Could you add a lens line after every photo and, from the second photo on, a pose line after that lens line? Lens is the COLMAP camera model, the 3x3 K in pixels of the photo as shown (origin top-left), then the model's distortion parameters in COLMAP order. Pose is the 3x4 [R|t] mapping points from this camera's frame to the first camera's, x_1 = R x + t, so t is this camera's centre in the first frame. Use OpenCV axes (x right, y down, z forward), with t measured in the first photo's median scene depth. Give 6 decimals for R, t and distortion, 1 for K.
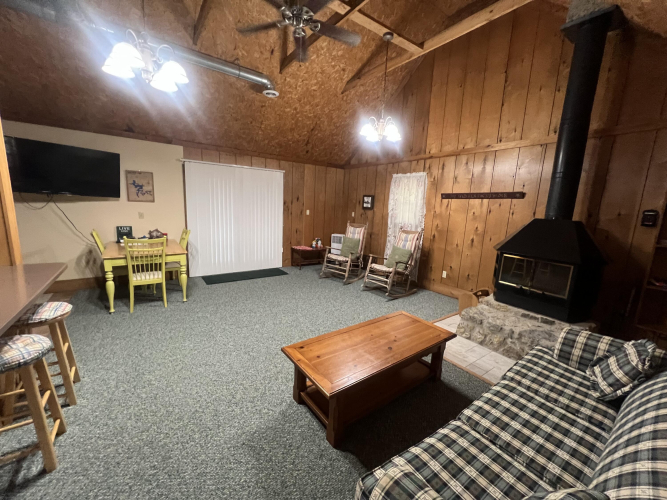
lens RADIAL K [[267.3, 0, 332.2], [0, 267.3, 249.2], [0, 0, 1]] dist [-0.000585, 0.000665]
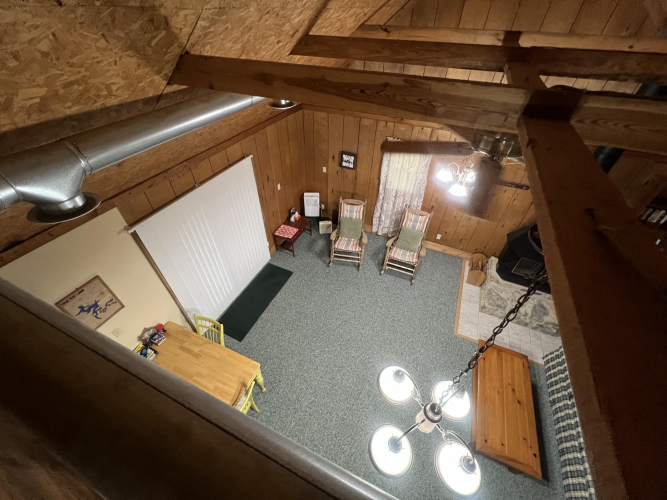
lens RADIAL K [[267.3, 0, 332.2], [0, 267.3, 249.2], [0, 0, 1]] dist [-0.000585, 0.000665]
pose [[0.863906, -0.363735, 0.348373, -0.431541], [0.105385, 0.806927, 0.581174, -0.626653], [-0.492505, -0.465367, 0.735441, 0.375126]]
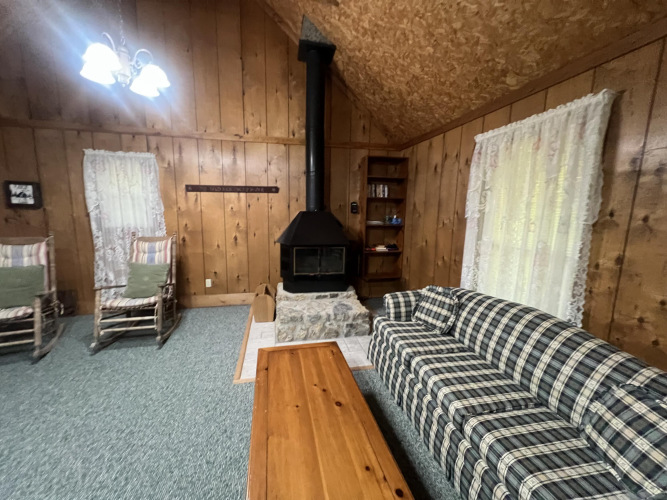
lens RADIAL K [[267.3, 0, 332.2], [0, 267.3, 249.2], [0, 0, 1]] dist [-0.000585, 0.000665]
pose [[0.400161, -0.175978, 0.899390, -0.166737], [0.151776, 0.980564, 0.124332, -0.058214], [-0.903789, 0.086753, 0.419093, 0.315693]]
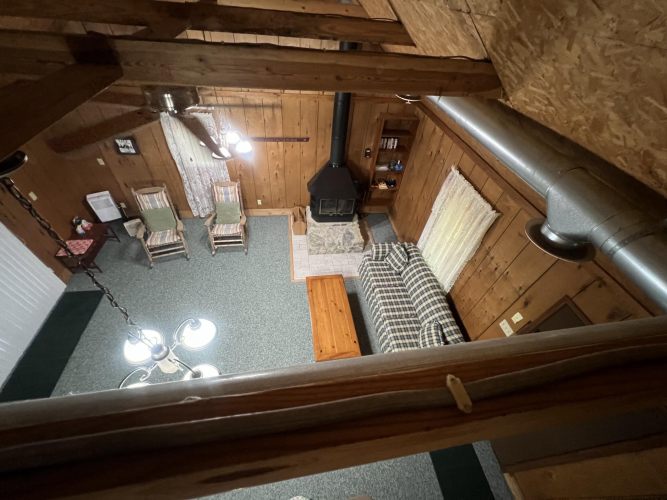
lens RADIAL K [[267.3, 0, 332.2], [0, 267.3, 249.2], [0, 0, 1]] dist [-0.000585, 0.000665]
pose [[0.460998, -0.639322, 0.615425, -0.332613], [0.083371, 0.721649, 0.687220, -0.597762], [-0.883476, -0.265499, 0.385980, 0.196856]]
